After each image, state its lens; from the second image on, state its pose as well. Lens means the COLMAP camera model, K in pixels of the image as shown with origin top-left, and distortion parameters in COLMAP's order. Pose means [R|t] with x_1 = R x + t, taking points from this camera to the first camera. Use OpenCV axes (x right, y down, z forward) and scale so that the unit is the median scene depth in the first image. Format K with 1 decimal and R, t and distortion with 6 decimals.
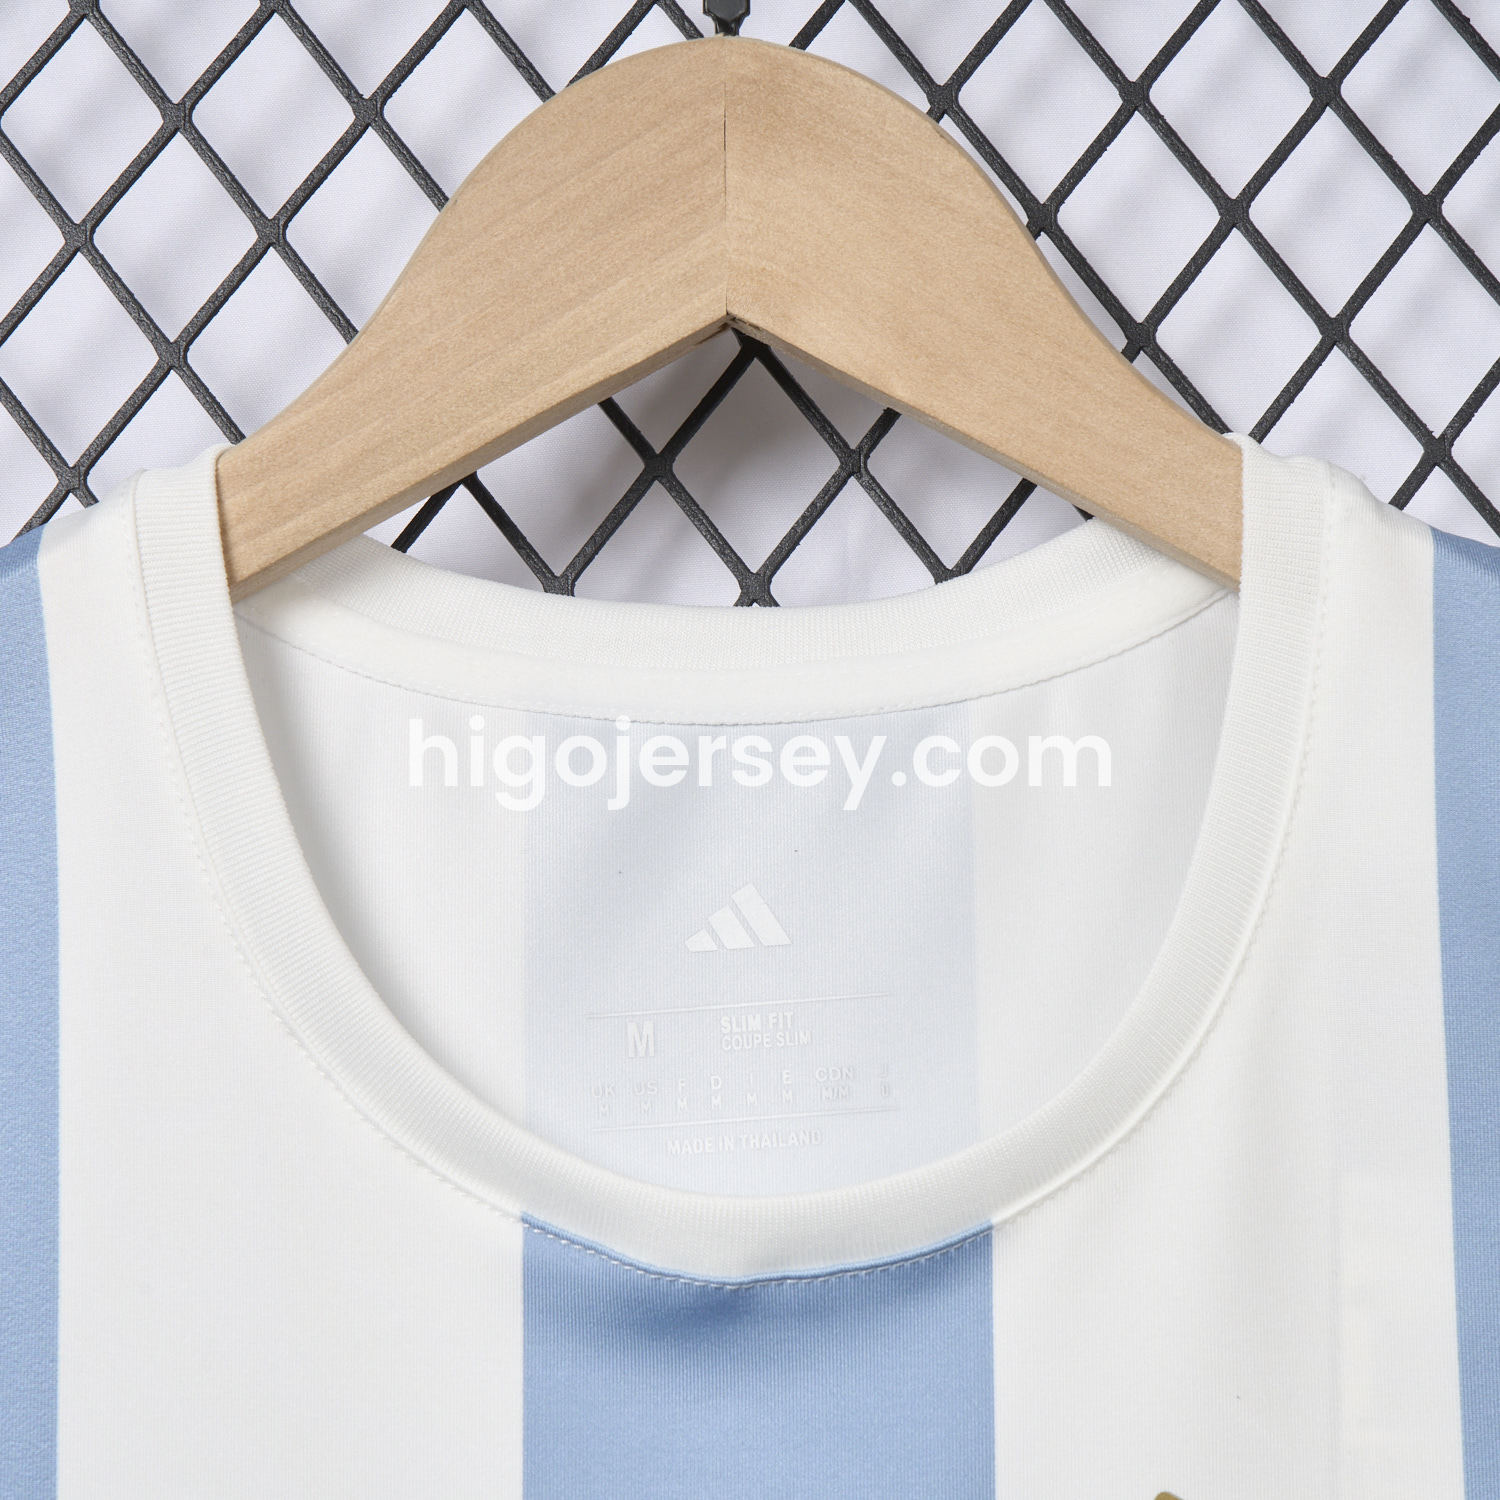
lens RADIAL K [[4606.2, 0, 796.0], [0, 4606.2, 682.4], [0, 0, 1]] dist [0.061475, 0.000000]
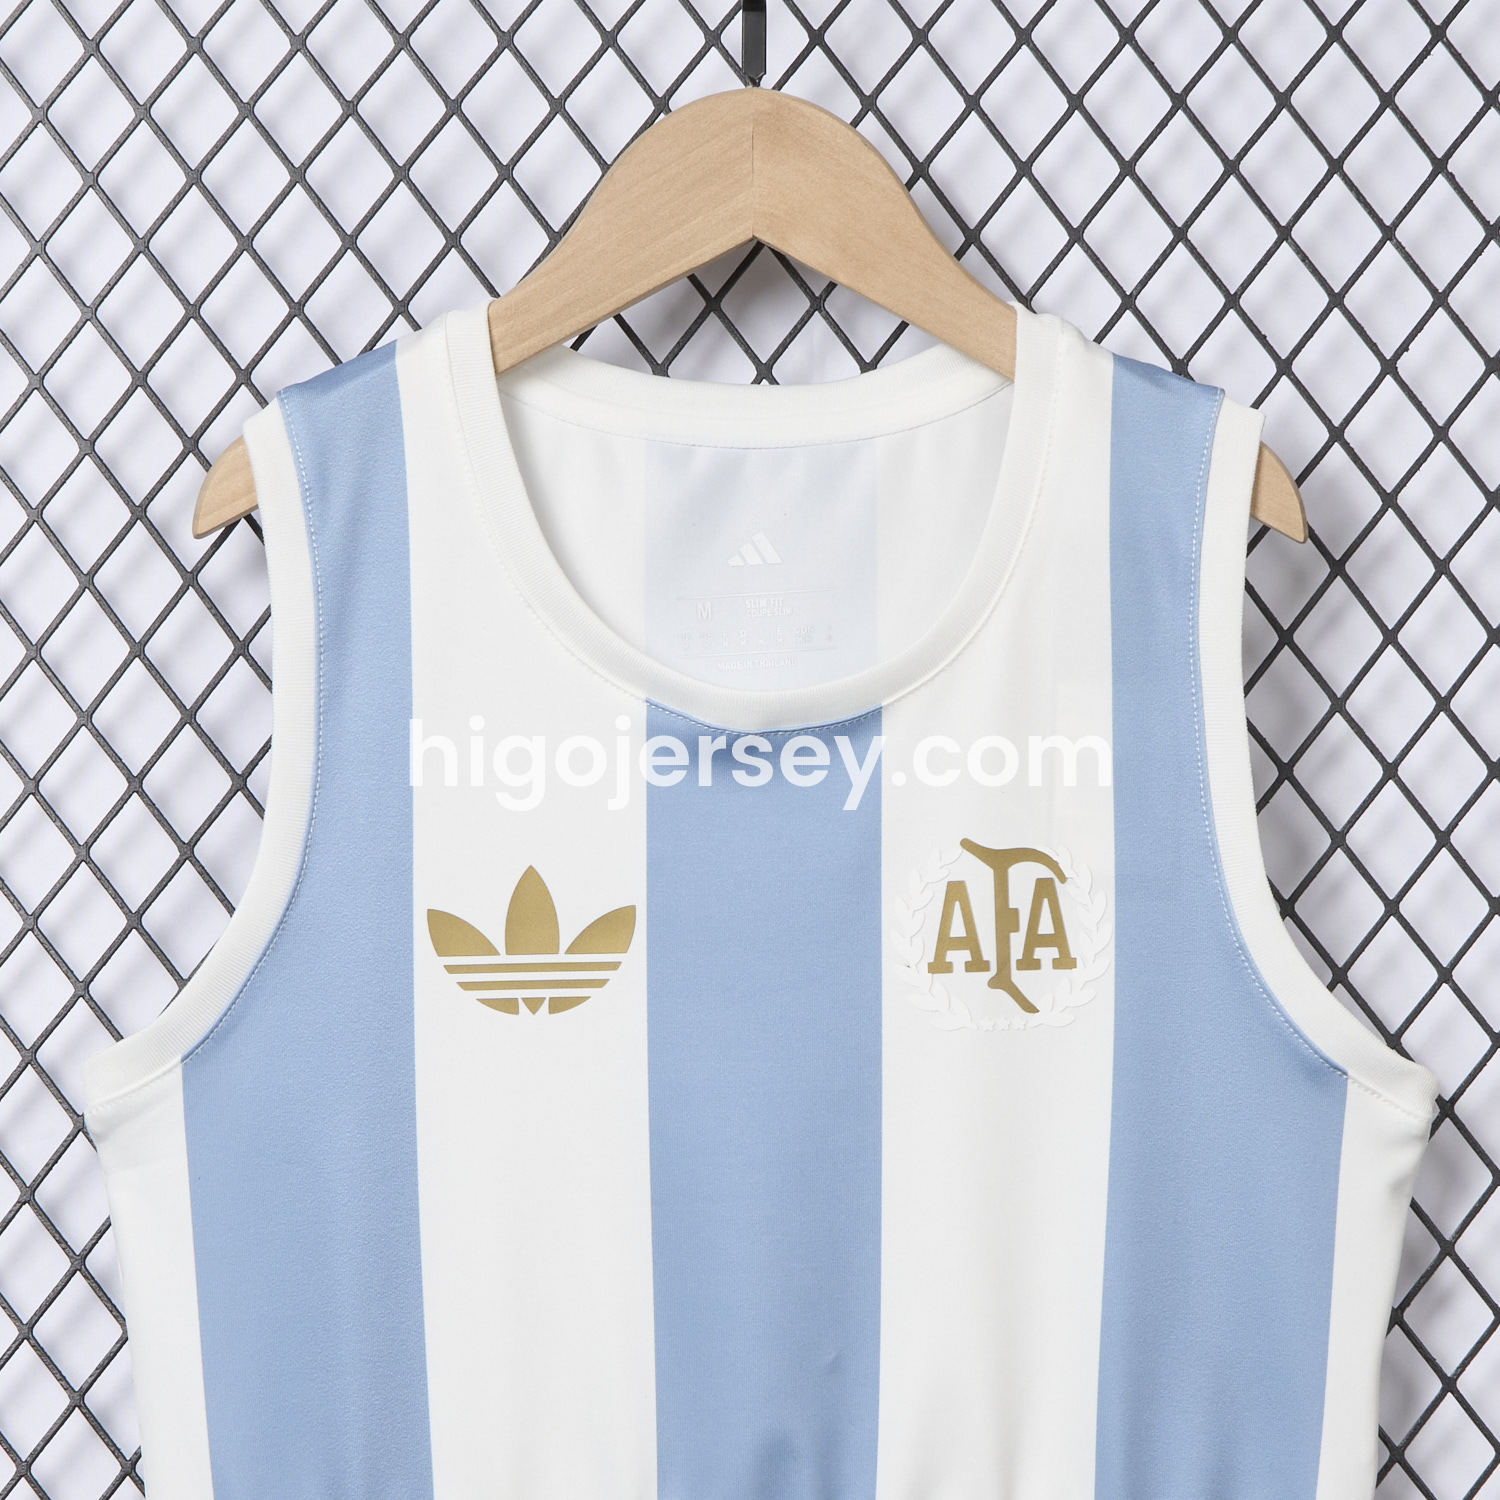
lens RADIAL K [[4606.2, 0, 826.1], [0, 4606.2, 756.6], [0, 0, 1]] dist [0.061475, 0.000000]
pose [[0.999792, 0.011416, 0.016872, -0.014490], [-0.013326, 0.992947, 0.117807, -0.091532], [-0.015408, -0.118008, 0.992893, -0.942672]]
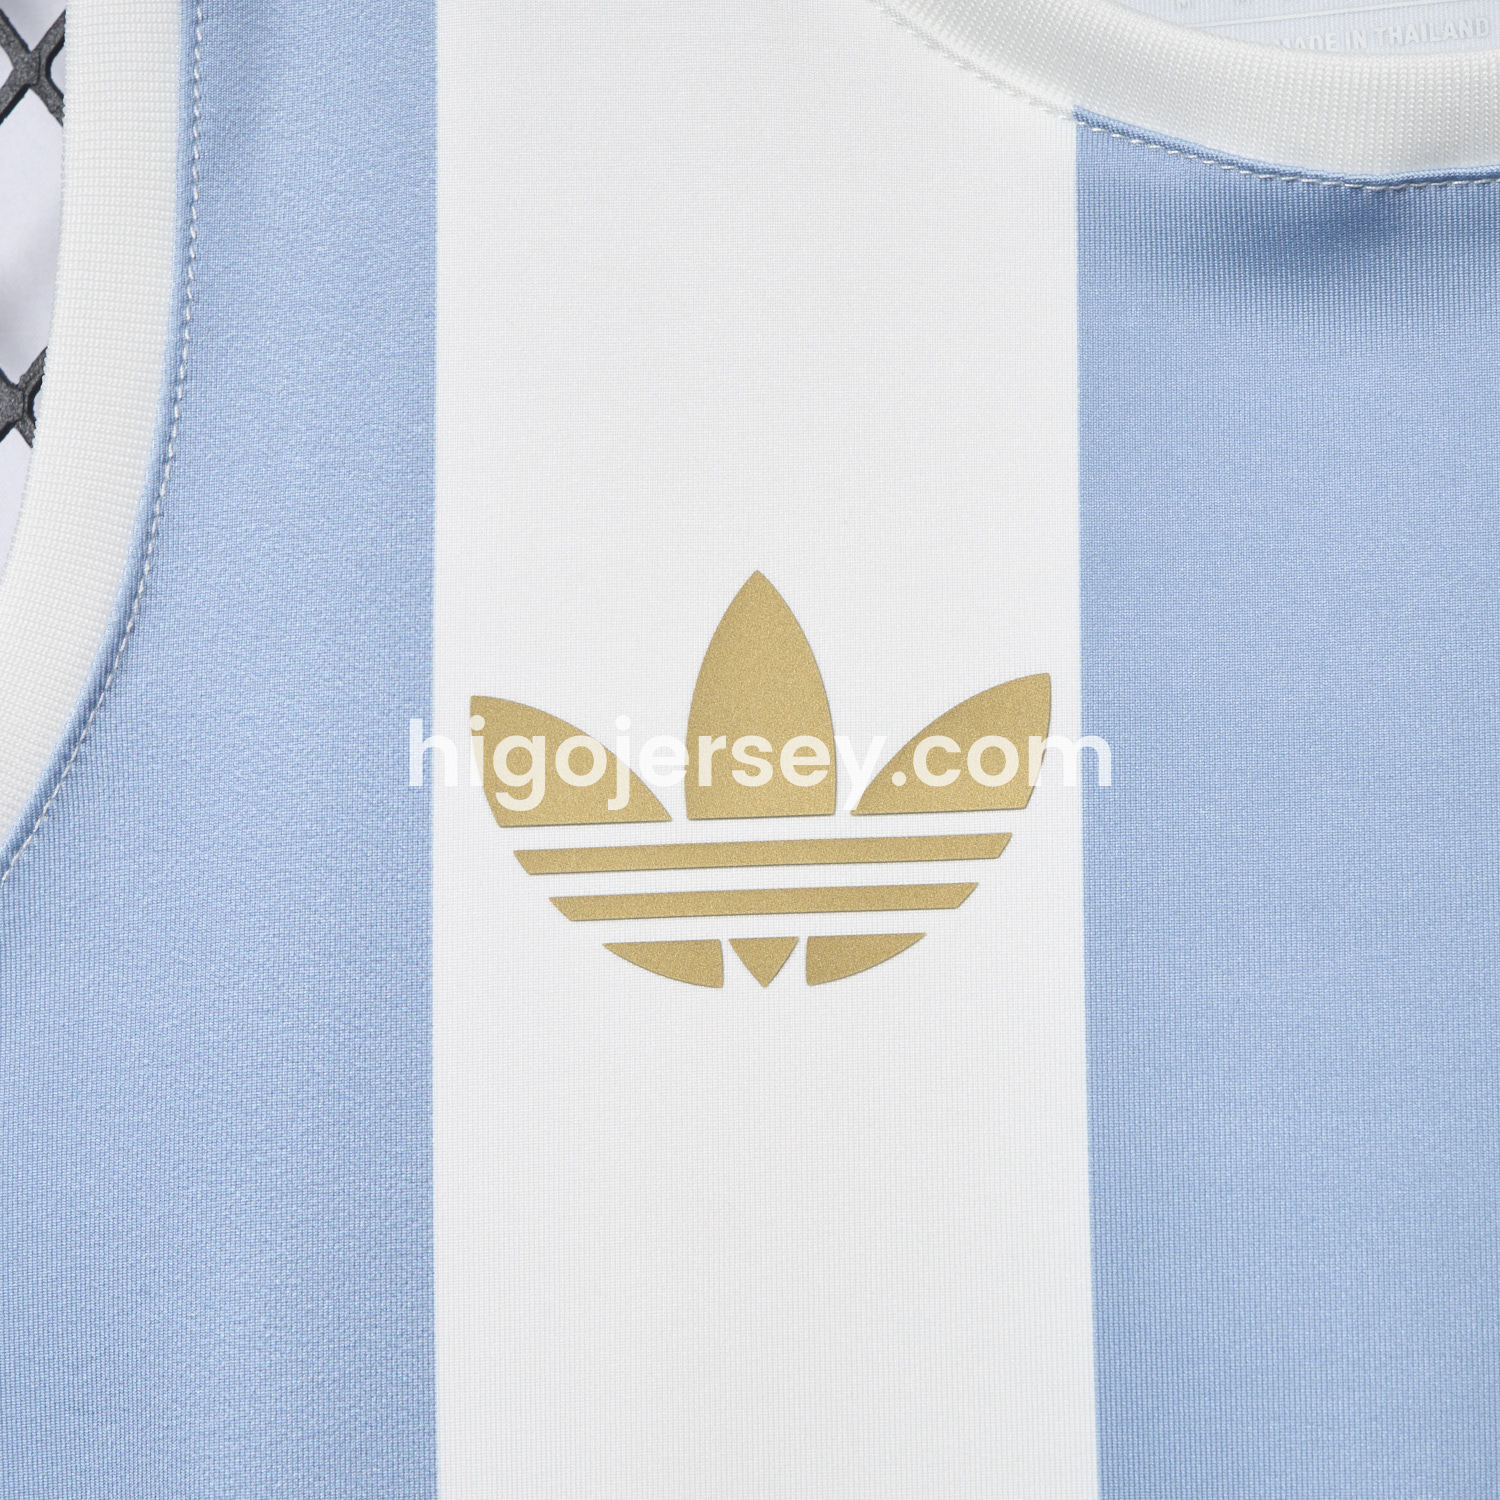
lens RADIAL K [[4606.2, 0, 805.3], [0, 4606.2, 665.3], [0, 0, 1]] dist [0.061475, 0.000000]
pose [[0.996735, 0.000287, -0.080743, -0.041803], [-0.000830, 0.999977, -0.006683, 0.199258], [0.080739, 0.006728, 0.996713, 0.272595]]
